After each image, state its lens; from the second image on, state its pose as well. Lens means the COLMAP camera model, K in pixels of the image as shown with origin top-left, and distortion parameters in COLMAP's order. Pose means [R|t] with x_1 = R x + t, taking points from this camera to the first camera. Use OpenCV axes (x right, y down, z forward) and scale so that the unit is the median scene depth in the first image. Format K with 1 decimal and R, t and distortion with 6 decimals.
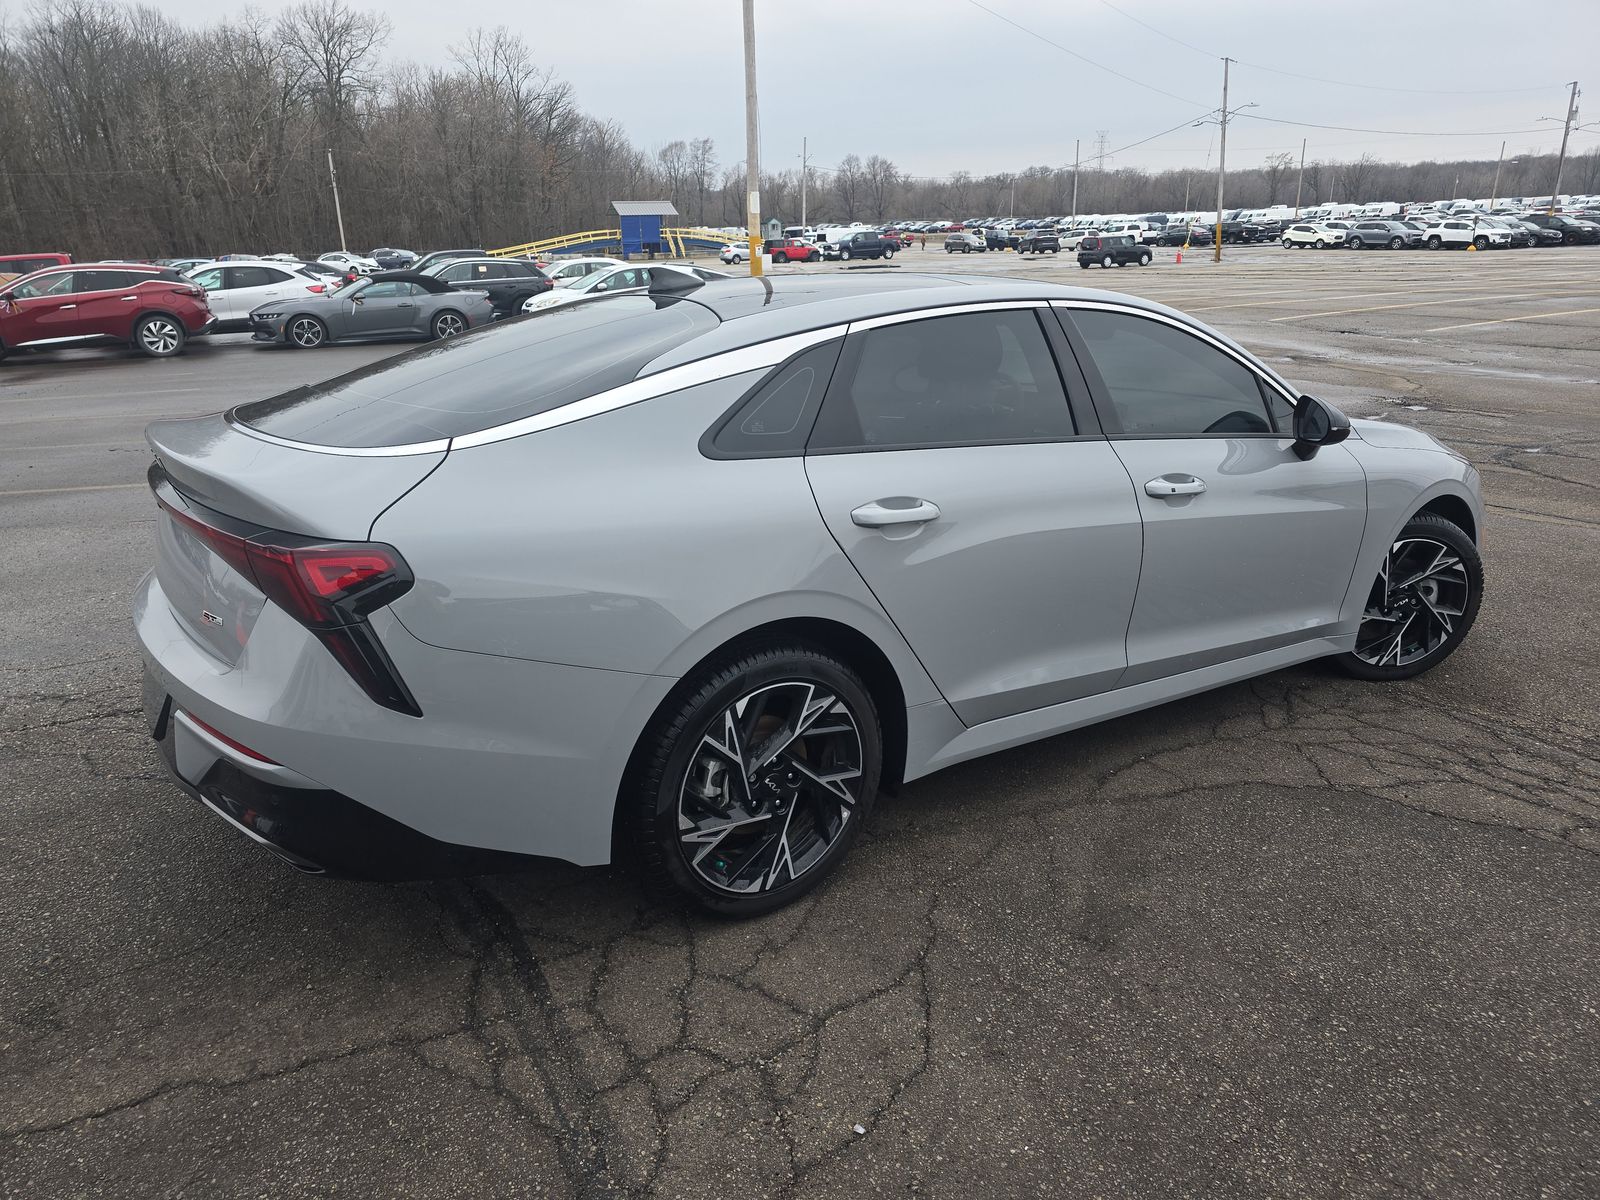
lens RADIAL K [[1076.8, 0, 805.9], [0, 1076.8, 607.0], [0, 0, 1]] dist [0.040602, -0.035408]
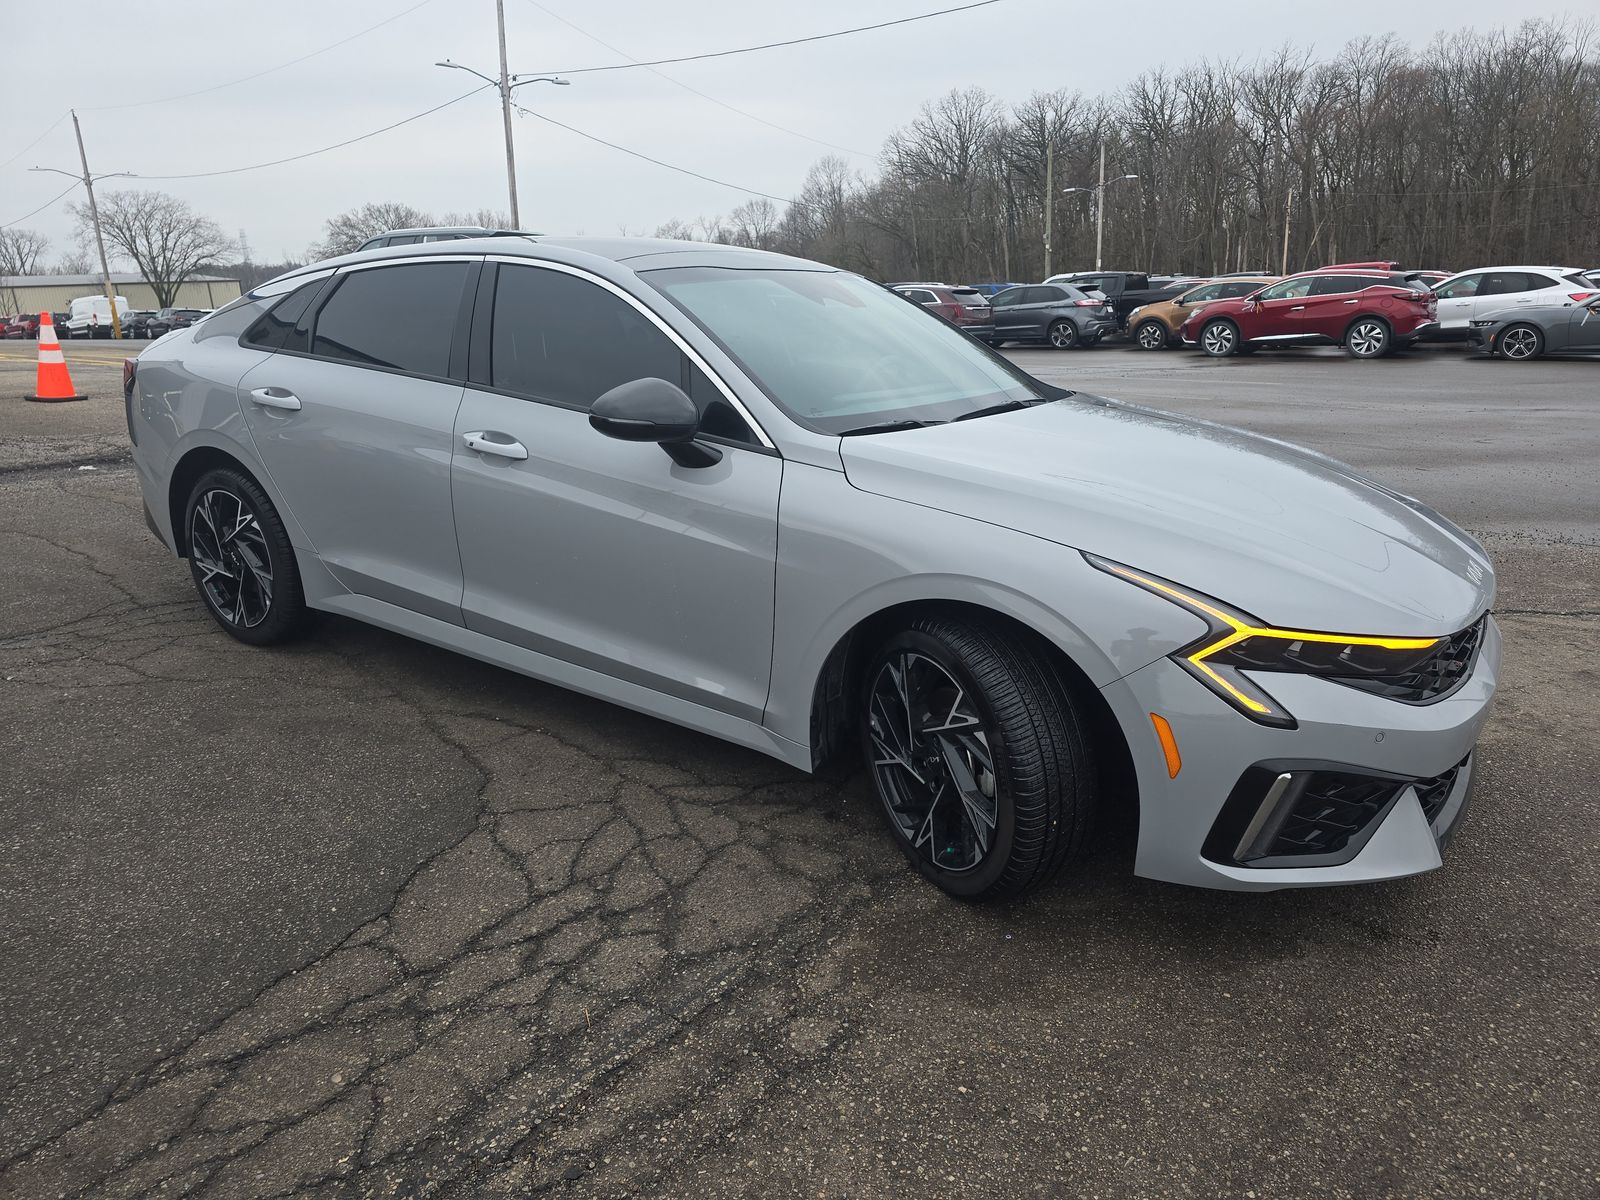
lens RADIAL K [[1076.8, 0, 805.9], [0, 1076.8, 607.0], [0, 0, 1]] dist [0.040602, -0.035408]
pose [[0.362254, 0.272285, -0.891422, 1.099099], [-0.282908, 0.943381, 0.173188, -0.179427], [0.888108, 0.189453, 0.418775, 0.701313]]
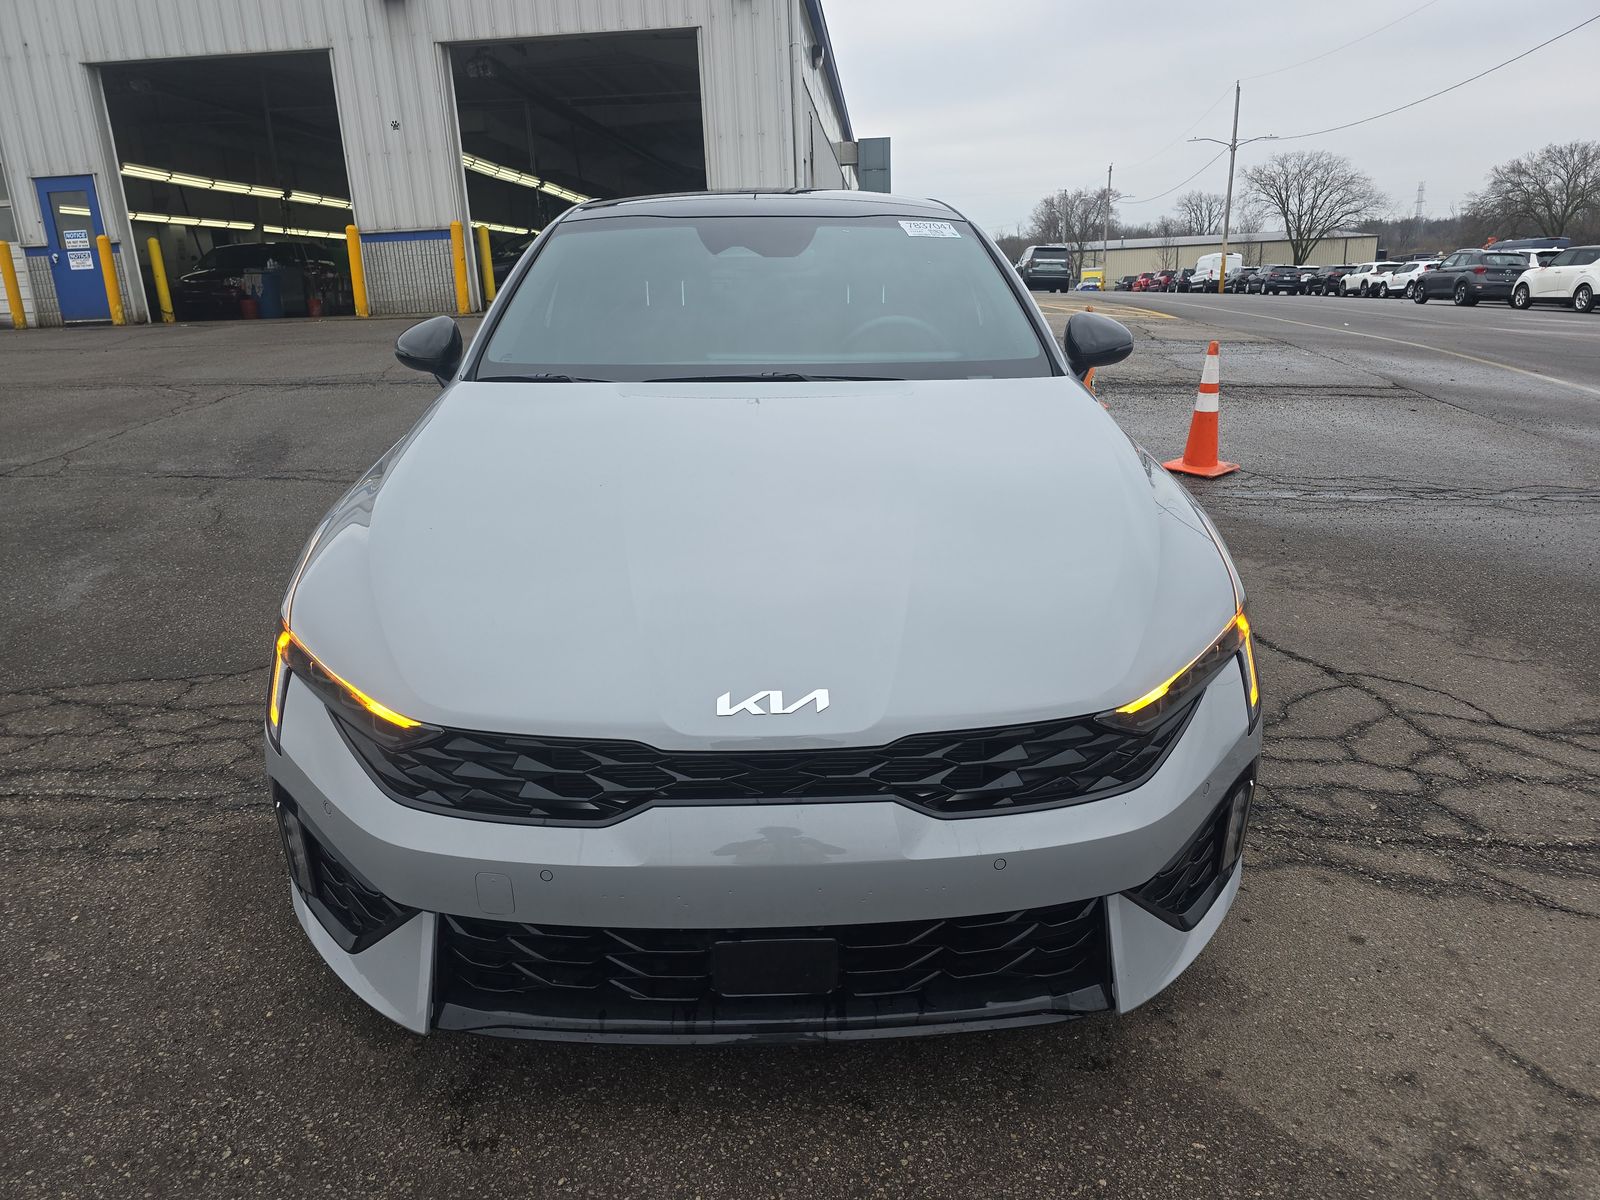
lens RADIAL K [[1076.8, 0, 805.9], [0, 1076.8, 607.0], [0, 0, 1]] dist [0.040602, -0.035408]
pose [[-0.550898, 0.274817, -0.788027, 0.942462], [-0.237352, 0.853646, 0.463630, -0.418581], [0.800109, 0.442453, -0.405044, 1.500277]]
